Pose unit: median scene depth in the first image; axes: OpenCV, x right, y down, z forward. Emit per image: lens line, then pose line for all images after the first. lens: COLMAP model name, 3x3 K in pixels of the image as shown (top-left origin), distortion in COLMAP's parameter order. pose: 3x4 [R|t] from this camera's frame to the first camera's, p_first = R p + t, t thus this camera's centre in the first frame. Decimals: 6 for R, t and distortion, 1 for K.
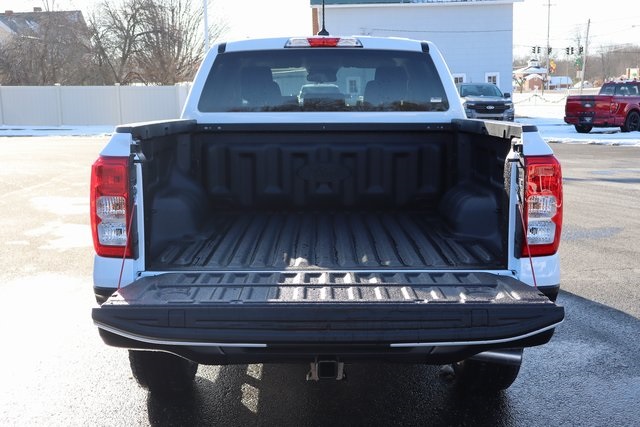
lens RADIAL K [[795.9, 0, 319.8], [0, 795.9, 214.3], [0, 0, 1]] dist [-0.012349, 0.000000]
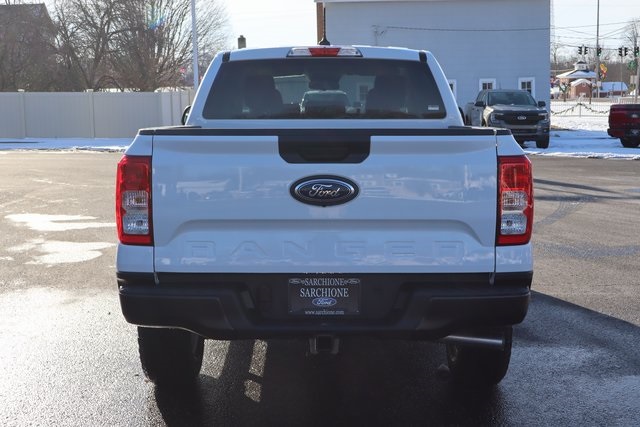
lens RADIAL K [[959.2, 0, 319.9], [0, 959.2, 212.9], [0, 0, 1]] dist [-0.035340, 0.000000]
pose [[0.999978, 0.002876, -0.005980, 0.005349], [-0.003083, 0.999387, -0.034868, 0.028148], [0.005876, 0.034885, 0.999374, -0.183857]]
